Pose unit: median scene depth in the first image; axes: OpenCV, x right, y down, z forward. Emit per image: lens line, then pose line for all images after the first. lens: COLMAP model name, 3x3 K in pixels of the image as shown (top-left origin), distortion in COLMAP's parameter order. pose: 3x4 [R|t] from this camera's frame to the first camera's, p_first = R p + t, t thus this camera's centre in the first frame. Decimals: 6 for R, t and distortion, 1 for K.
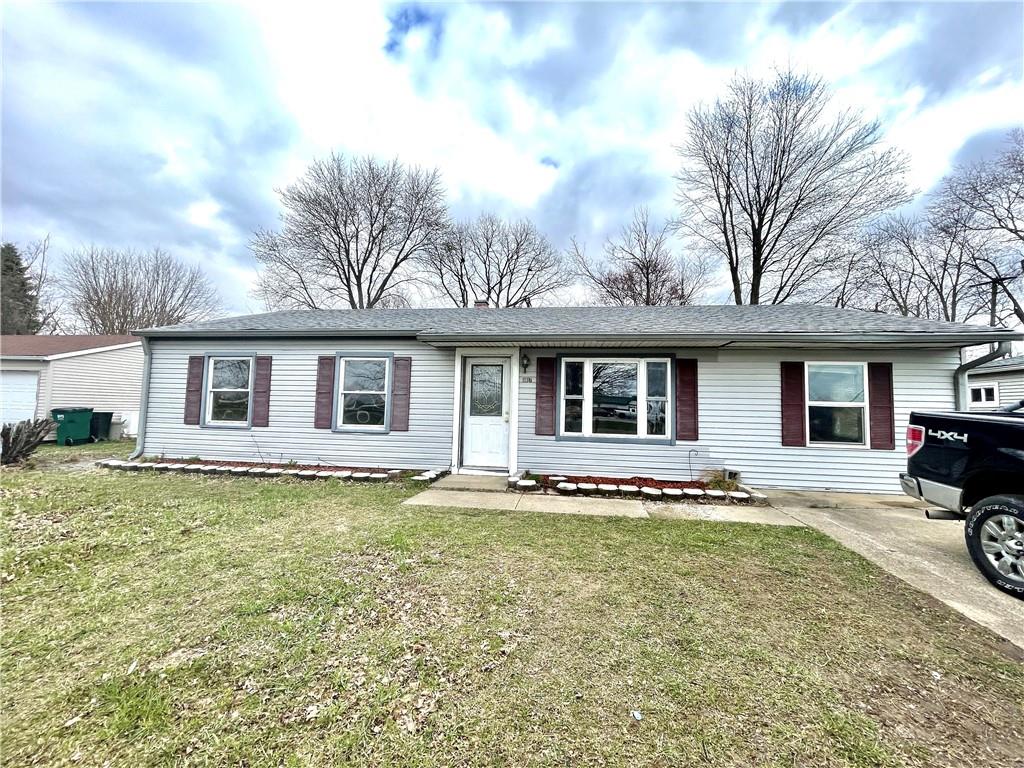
lens RADIAL K [[412.1, 0, 523.5], [0, 412.1, 364.2], [0, 0, 1]] dist [-0.003593, 0.000215]
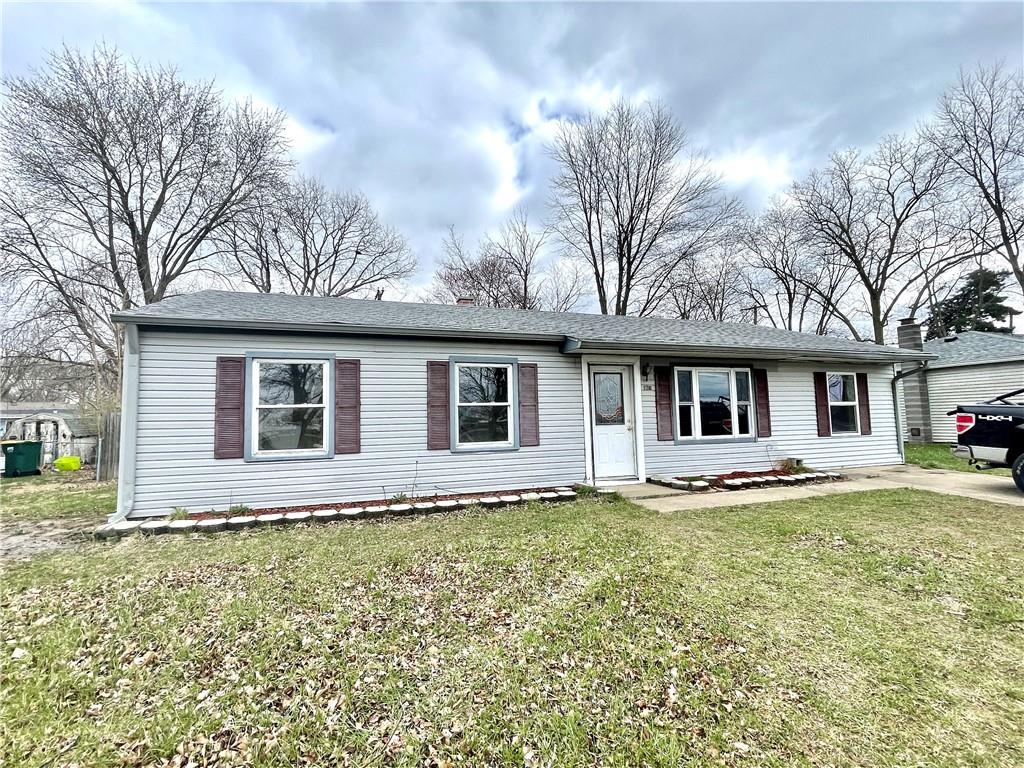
lens RADIAL K [[479.3, 0, 512.1], [0, 479.3, 373.0], [0, 0, 1]] dist [-0.021889, -0.001122]
pose [[0.886357, 0.005329, 0.462972, -0.841922], [-0.010086, 0.999919, 0.007800, -0.004821], [-0.462893, -0.011583, 0.886339, 0.105927]]
